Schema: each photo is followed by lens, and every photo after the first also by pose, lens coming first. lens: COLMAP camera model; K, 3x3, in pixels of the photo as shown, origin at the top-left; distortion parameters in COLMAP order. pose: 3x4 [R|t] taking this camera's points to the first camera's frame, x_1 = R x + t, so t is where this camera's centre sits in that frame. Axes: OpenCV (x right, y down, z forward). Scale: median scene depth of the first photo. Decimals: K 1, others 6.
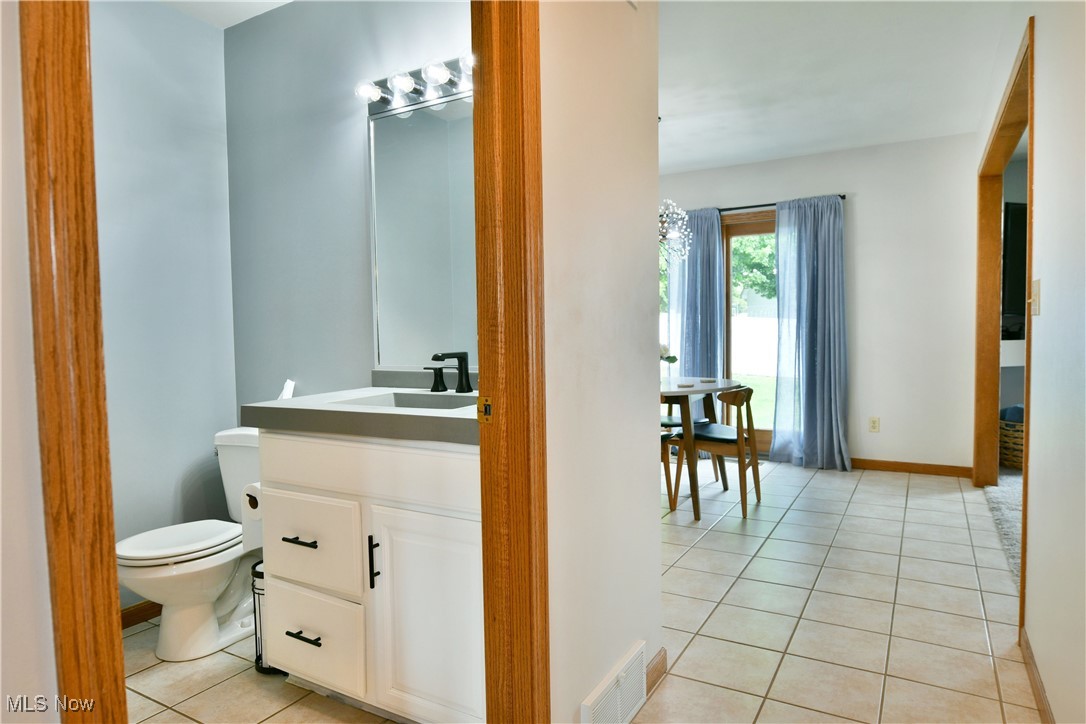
lens RADIAL K [[668.1, 0, 537.6], [0, 668.1, 362.7], [0, 0, 1]] dist [-0.006288, -0.004298]
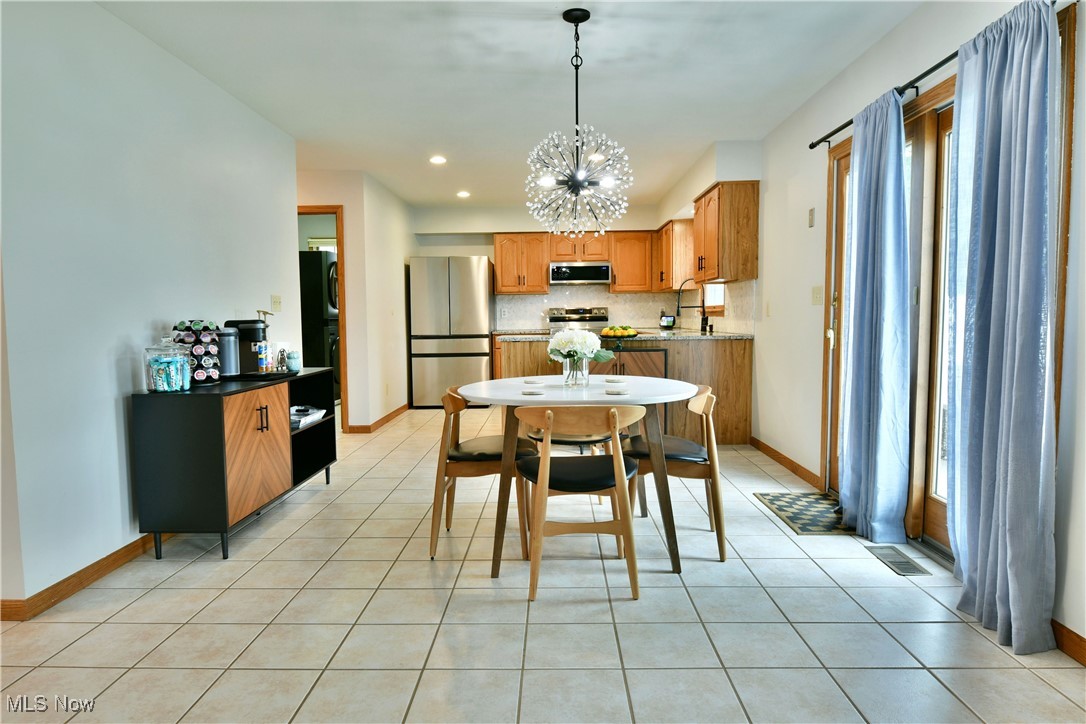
lens RADIAL K [[668.1, 0, 537.6], [0, 668.1, 362.7], [0, 0, 1]] dist [-0.006288, -0.004298]
pose [[0.487839, 0.074034, -0.869789, 0.663690], [-0.038256, 0.997253, 0.063427, -0.032940], [0.872095, 0.002333, 0.489331, 0.513927]]
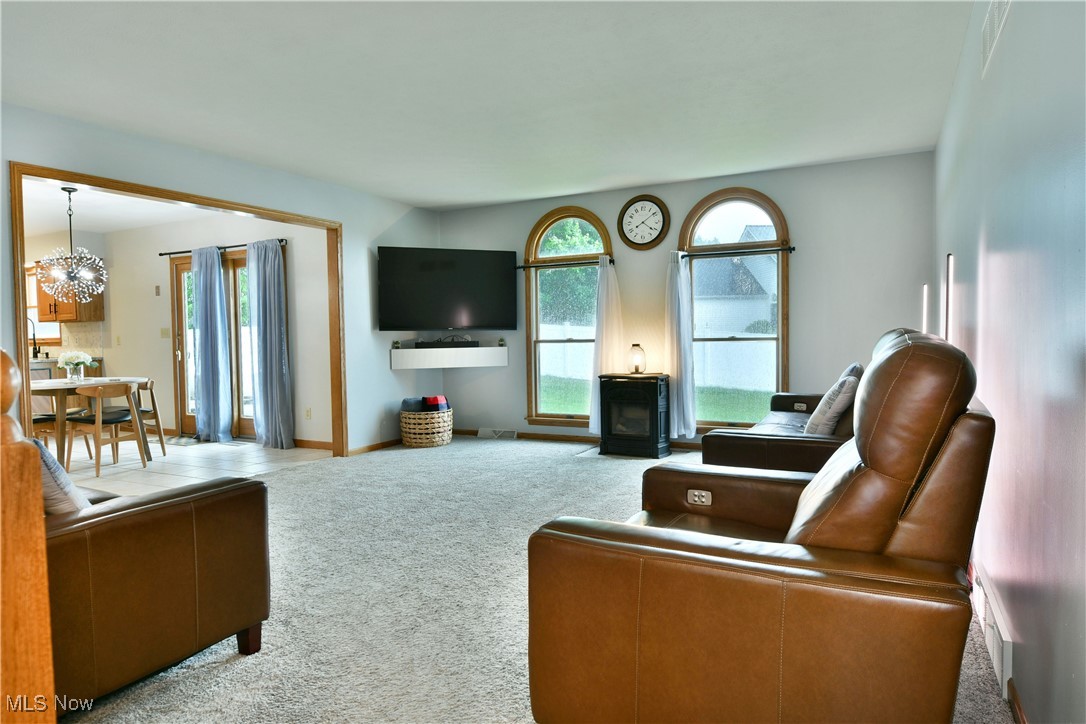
lens RADIAL K [[668.1, 0, 537.6], [0, 668.1, 362.7], [0, 0, 1]] dist [-0.006288, -0.004298]
pose [[0.999142, -0.001714, 0.041382, 0.898098], [0.001846, 0.999993, -0.003157, -0.002281], [-0.041376, 0.003231, 0.999138, -0.334718]]
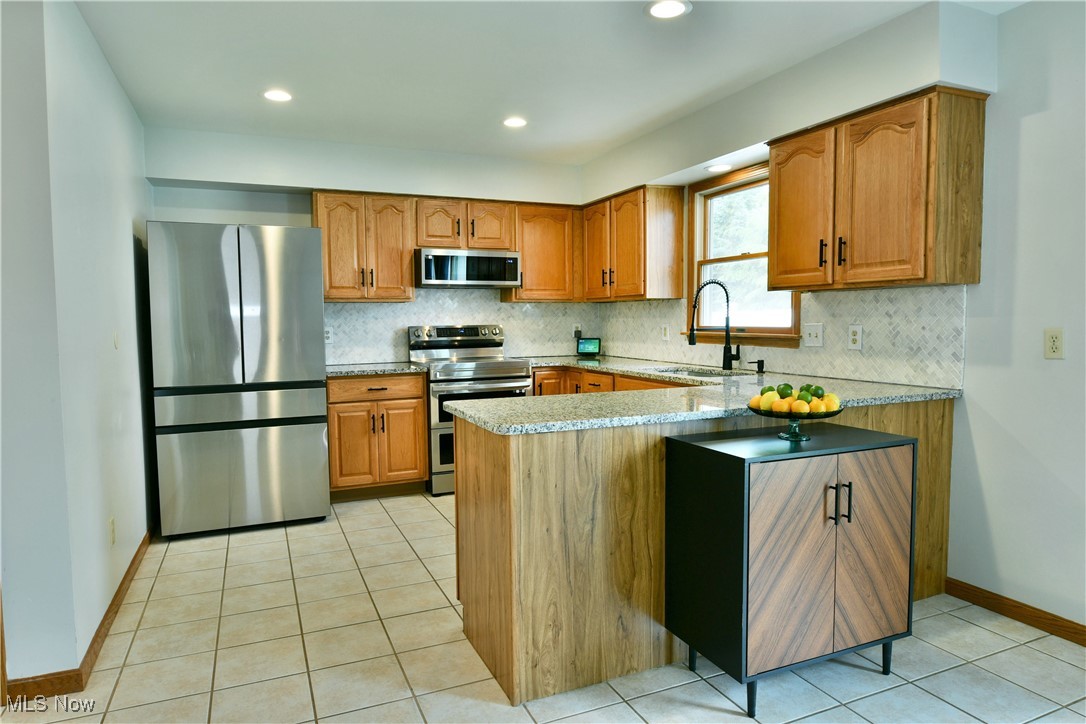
lens RADIAL K [[663.1, 0, 542.2], [0, 663.1, 360.6], [0, 0, 1]] dist [-0.020751, -0.001178]
pose [[0.810892, 0.047768, -0.583243, -0.061262], [-0.032903, 0.998808, 0.036057, -0.055701], [0.584270, -0.010048, 0.811497, 0.679899]]
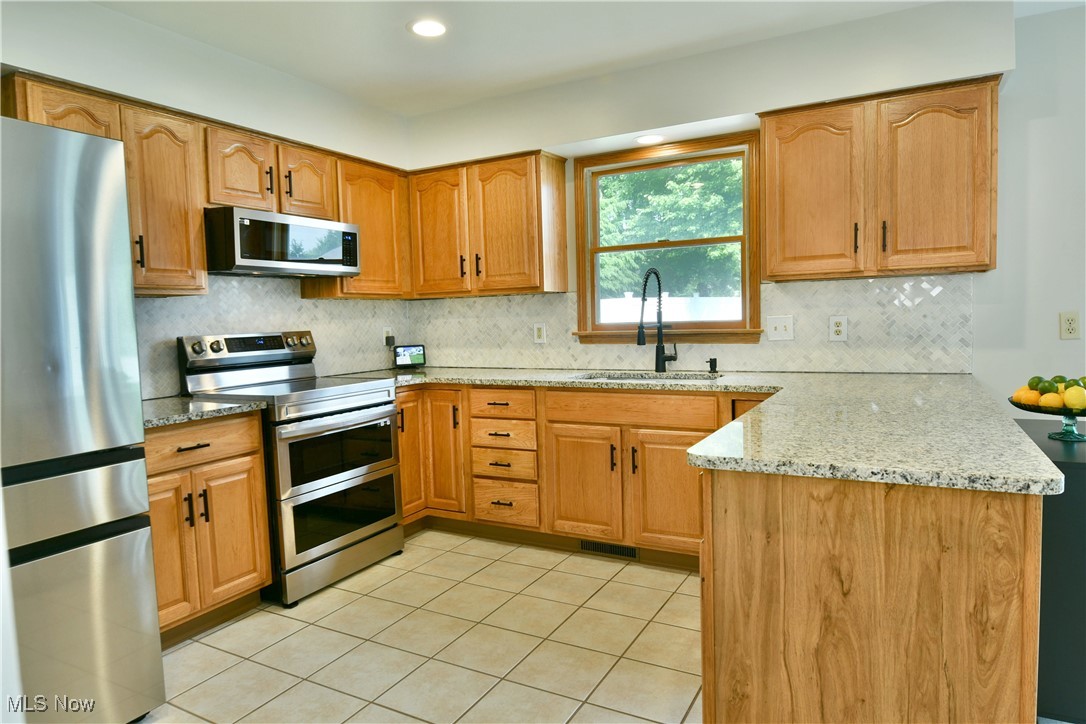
lens RADIAL K [[663.1, 0, 542.2], [0, 663.1, 360.6], [0, 0, 1]] dist [-0.020751, -0.001178]
pose [[0.999552, -0.013340, 0.026793, -0.491727], [0.012868, 0.999761, 0.017684, -0.049379], [-0.027022, -0.017331, 0.999485, 0.764271]]
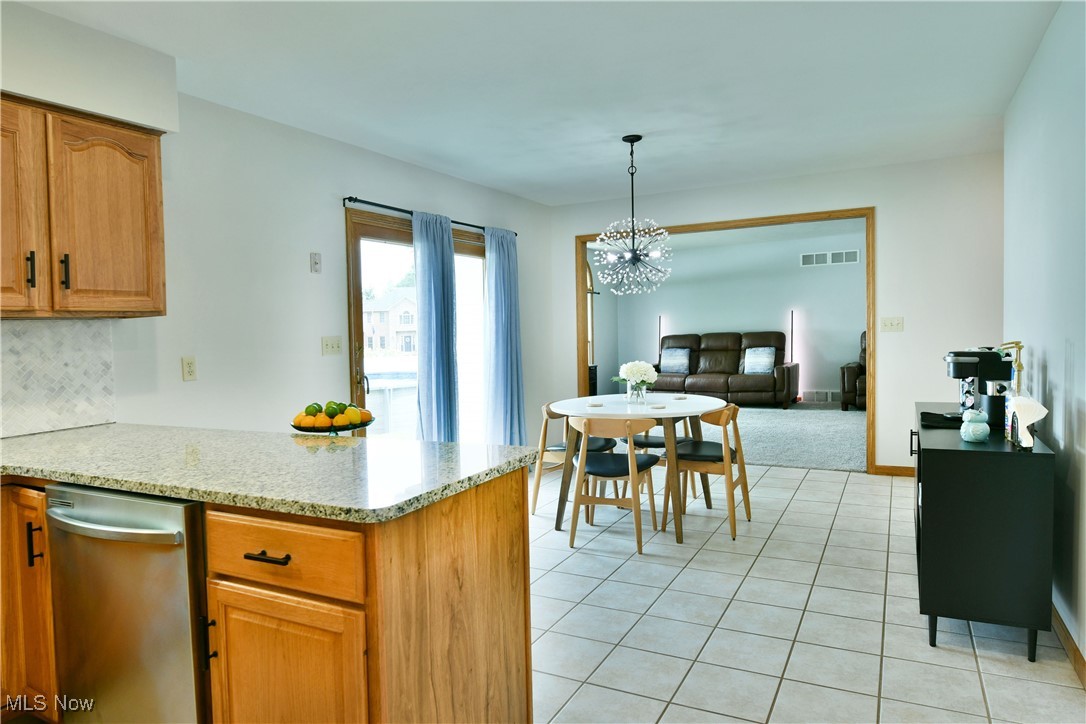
lens RADIAL K [[668.1, 0, 537.6], [0, 668.1, 362.7], [0, 0, 1]] dist [-0.006288, -0.004298]
pose [[-0.040153, -0.031604, 0.998694, -0.679073], [0.083797, 0.995872, 0.034884, -0.063077], [-0.995674, 0.085089, -0.037339, 0.993223]]
